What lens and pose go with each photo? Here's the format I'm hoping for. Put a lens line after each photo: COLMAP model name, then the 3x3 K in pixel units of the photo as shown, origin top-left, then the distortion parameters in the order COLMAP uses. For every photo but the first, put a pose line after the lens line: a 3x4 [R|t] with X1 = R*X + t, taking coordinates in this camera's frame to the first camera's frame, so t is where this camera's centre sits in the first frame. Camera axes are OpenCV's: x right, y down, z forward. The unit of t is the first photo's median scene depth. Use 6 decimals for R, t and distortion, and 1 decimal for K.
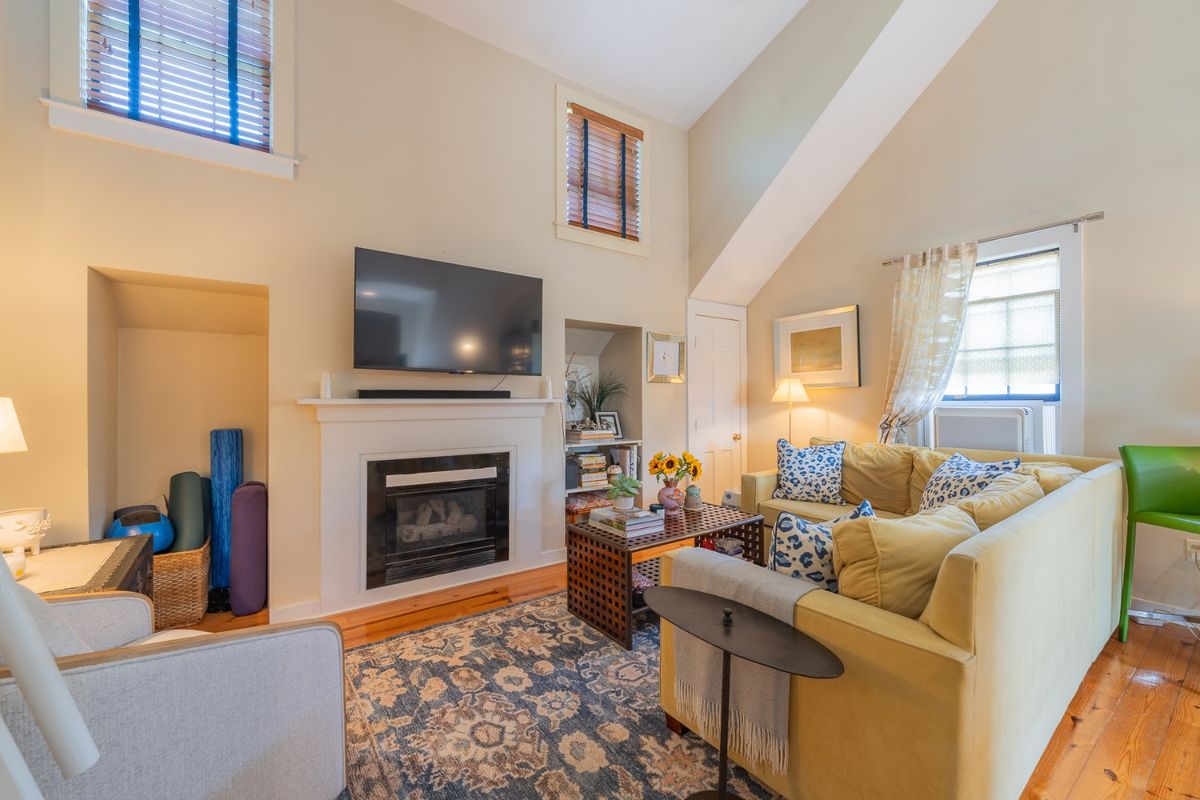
lens RADIAL K [[485.4, 0, 596.8], [0, 485.4, 399.9], [0, 0, 1]] dist [-0.001700, -0.000524]
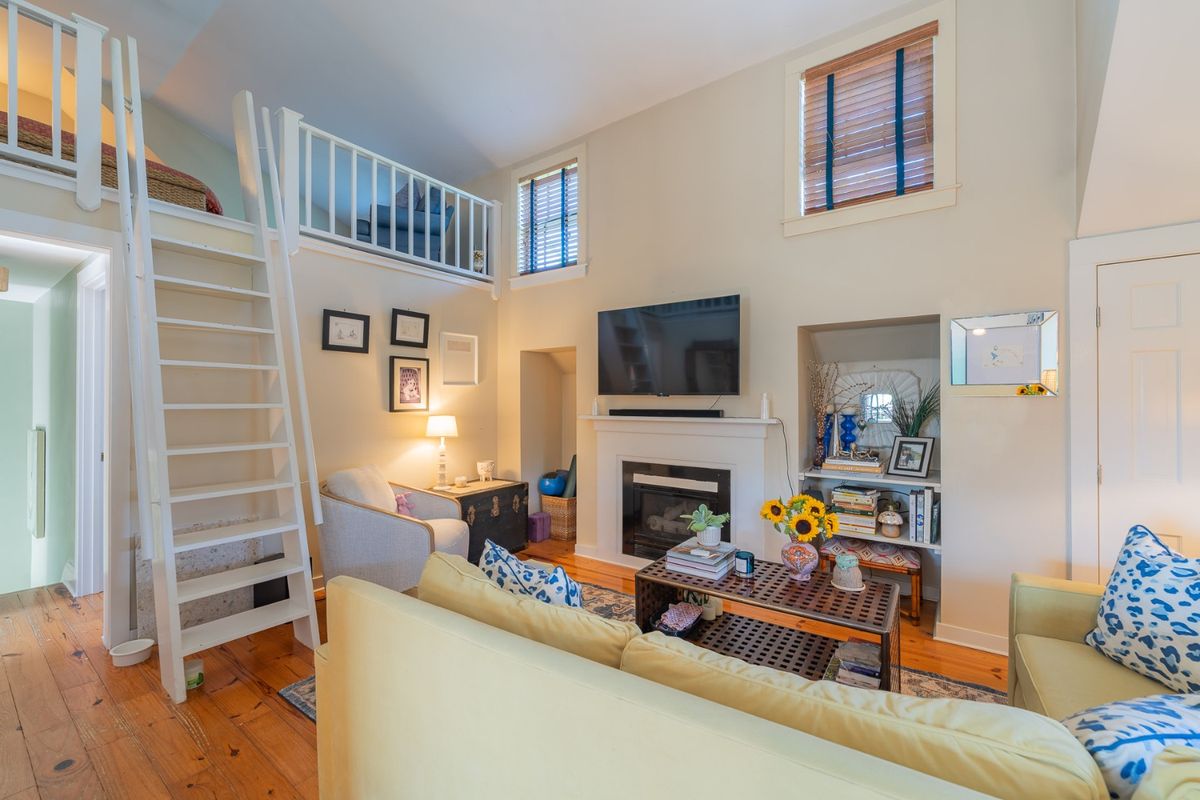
lens RADIAL K [[485.4, 0, 592.3], [0, 485.4, 401.6], [0, 0, 1]] dist [-0.001700, -0.000524]
pose [[0.320060, 0.000579, -0.947397, 0.680676], [-0.000752, 1.000000, 0.000357, -0.035981], [0.947397, 0.000598, 0.320061, 0.400070]]
